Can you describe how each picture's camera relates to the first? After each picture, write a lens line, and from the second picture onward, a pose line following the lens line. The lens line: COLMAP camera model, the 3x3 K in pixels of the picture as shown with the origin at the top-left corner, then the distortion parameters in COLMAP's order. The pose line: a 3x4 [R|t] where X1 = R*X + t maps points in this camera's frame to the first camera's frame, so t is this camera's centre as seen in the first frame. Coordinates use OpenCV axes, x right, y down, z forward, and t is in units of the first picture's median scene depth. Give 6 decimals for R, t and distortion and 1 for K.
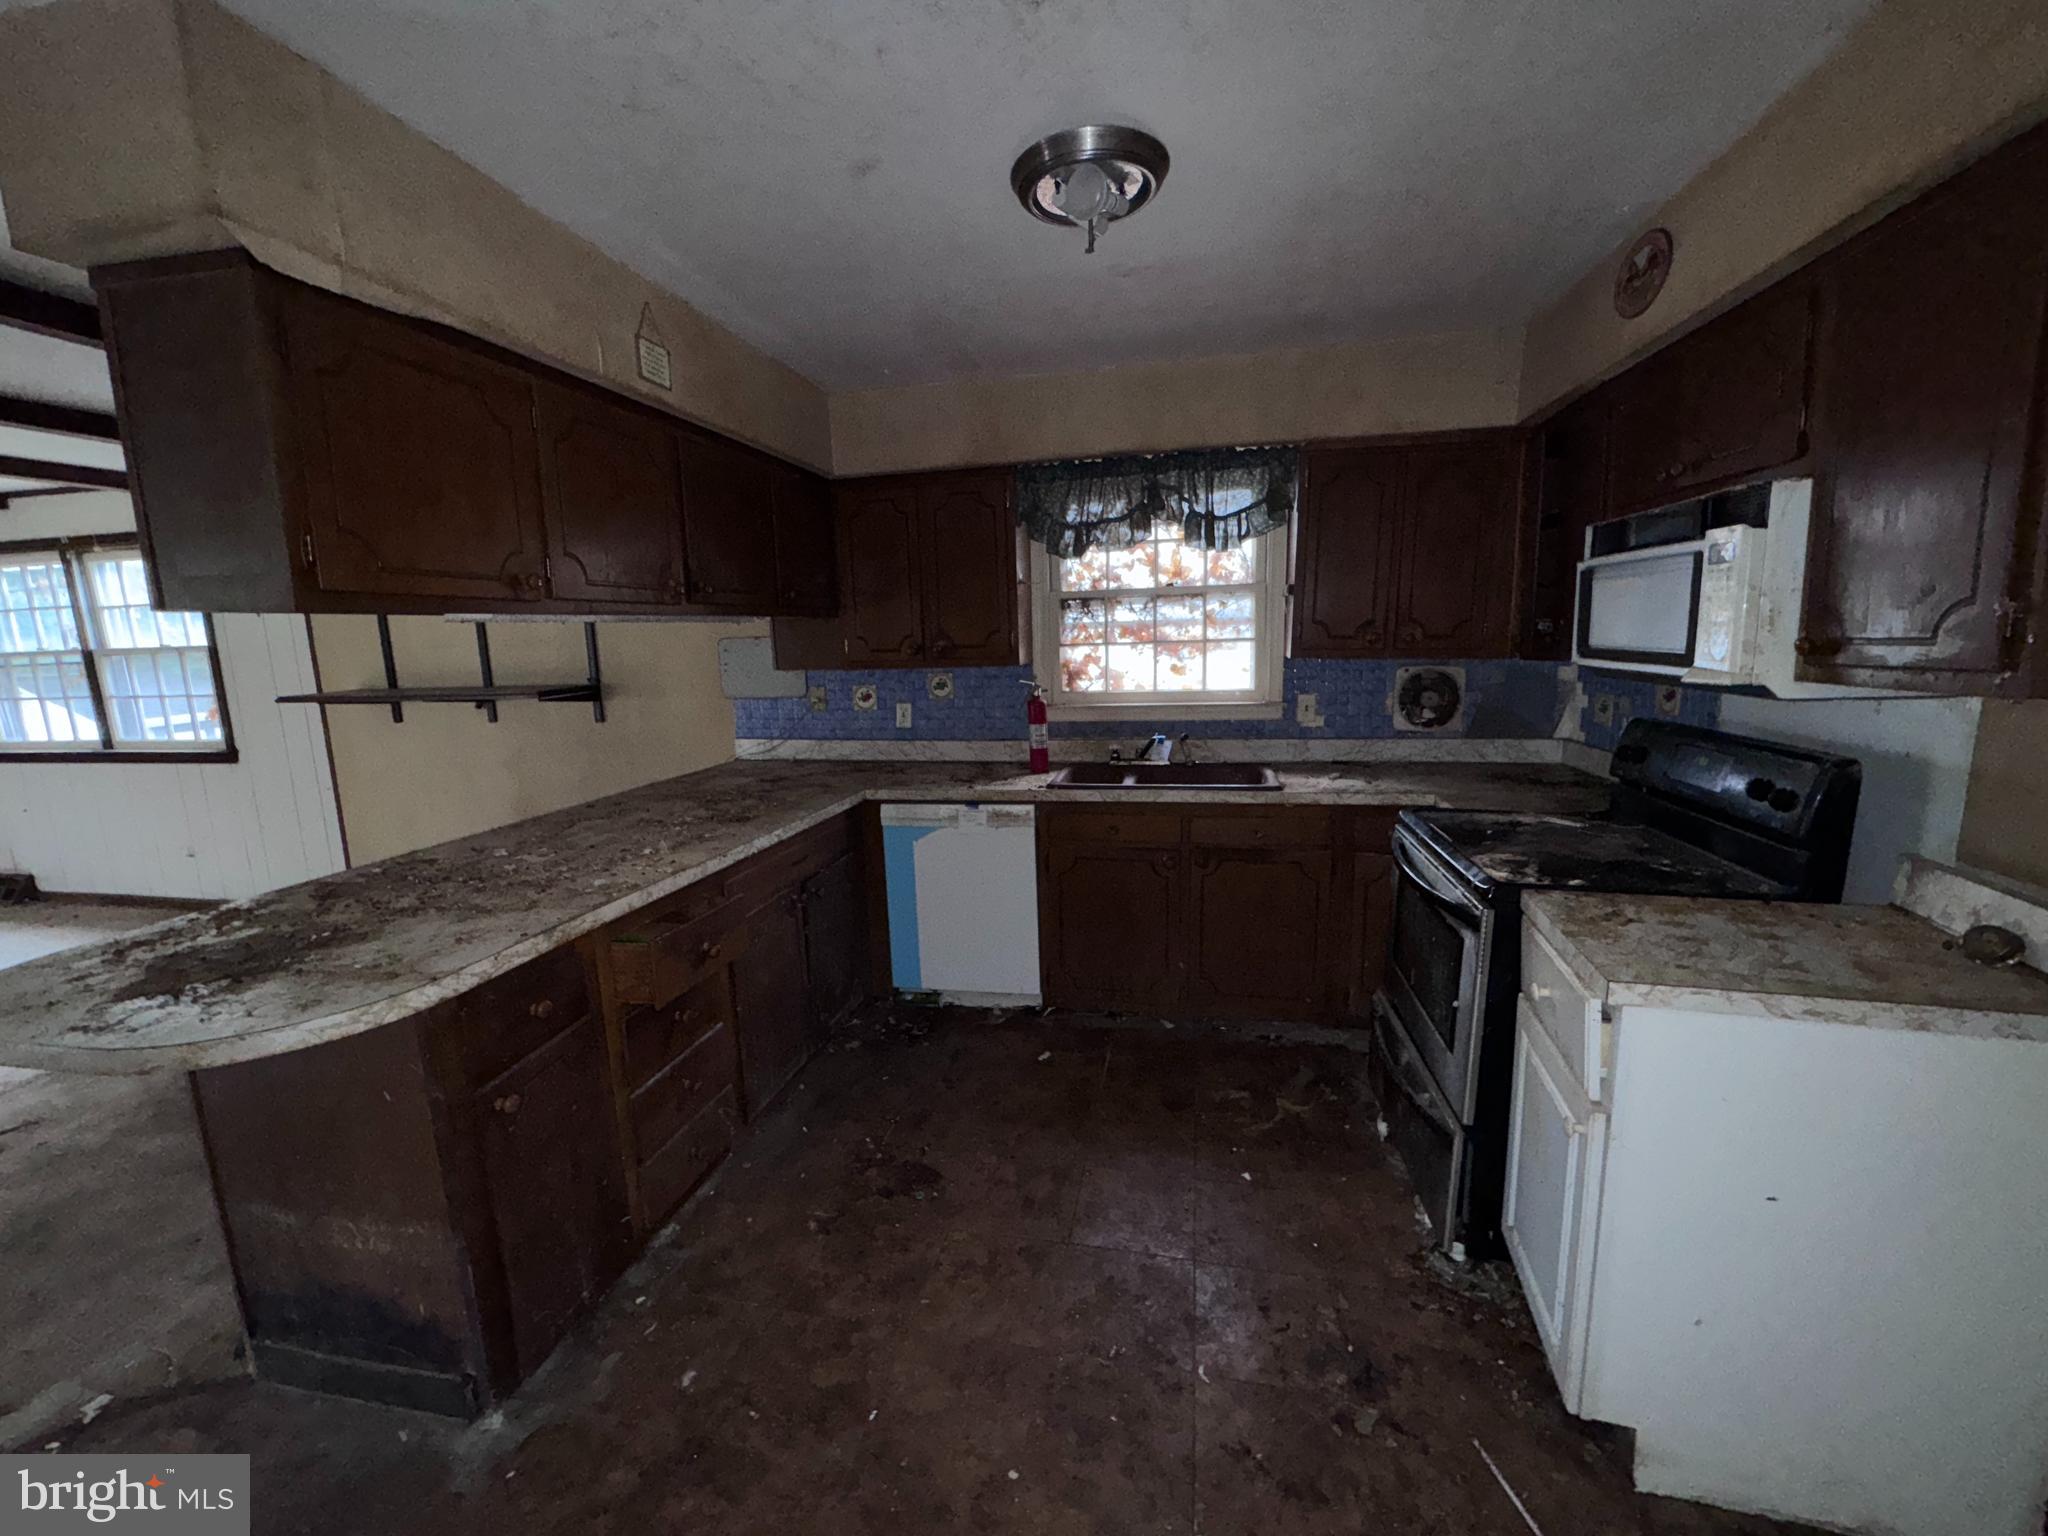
lens RADIAL K [[821.5, 0, 1020.1], [0, 821.5, 766.6], [0, 0, 1]] dist [-0.003291, -0.000203]
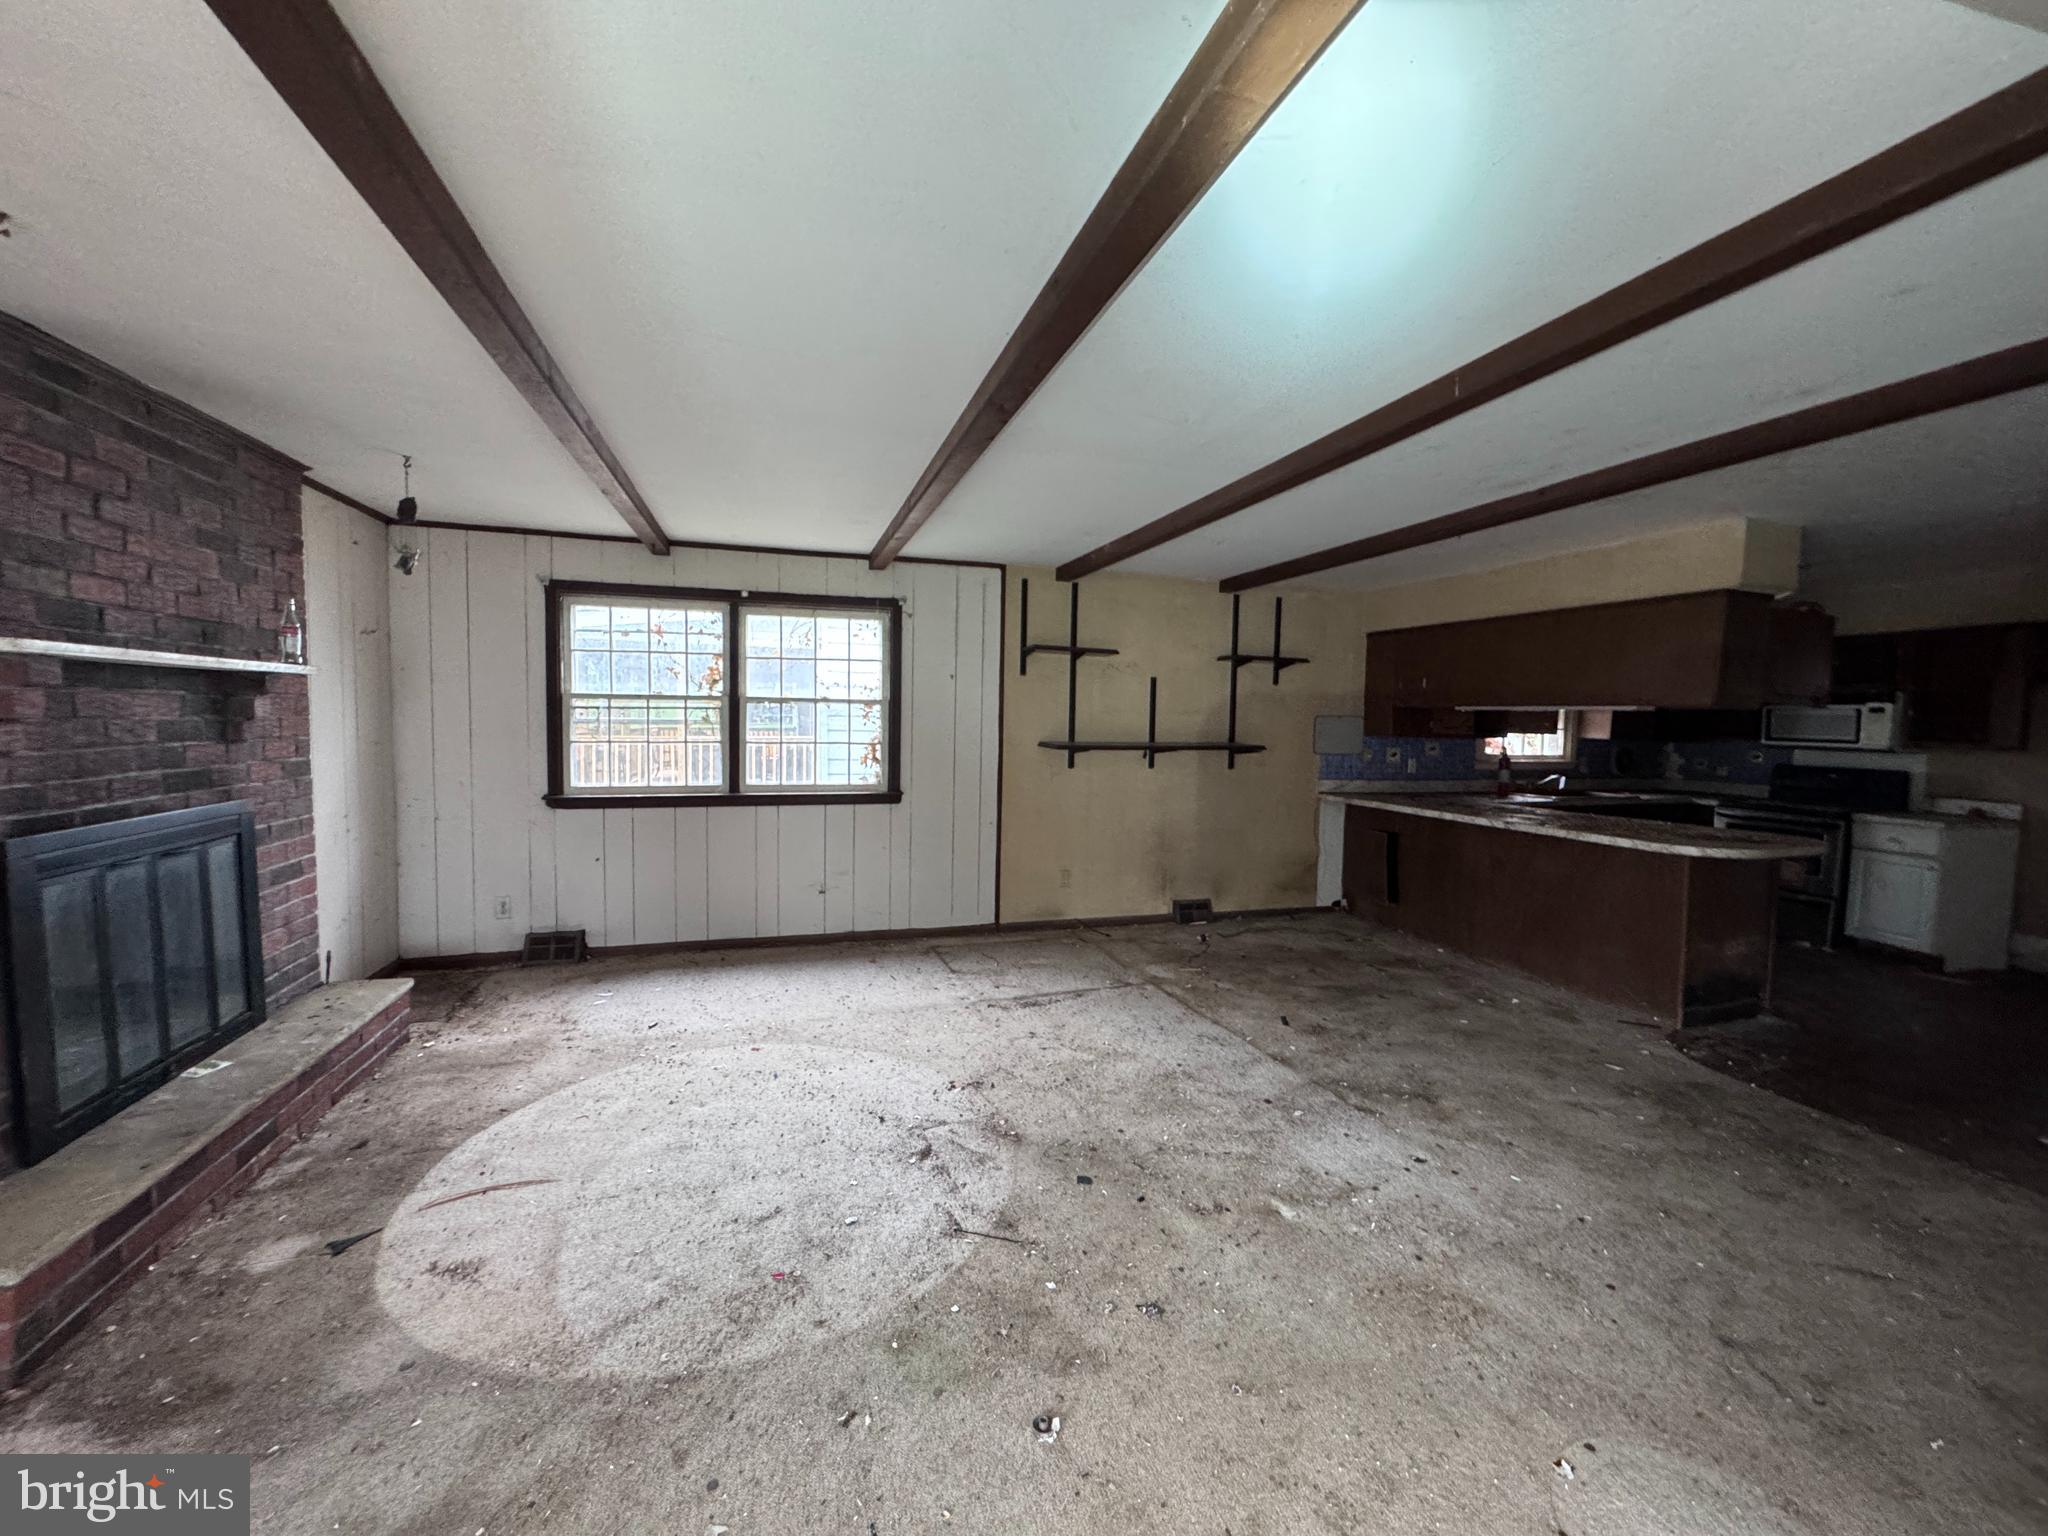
lens RADIAL K [[821.5, 0, 1020.1], [0, 821.5, 766.6], [0, 0, 1]] dist [-0.003291, -0.000203]
pose [[0.876837, 0.015394, 0.480541, -1.780280], [0.034447, 0.994907, -0.094726, 0.077415], [-0.479552, 0.099613, 0.871841, -0.099606]]
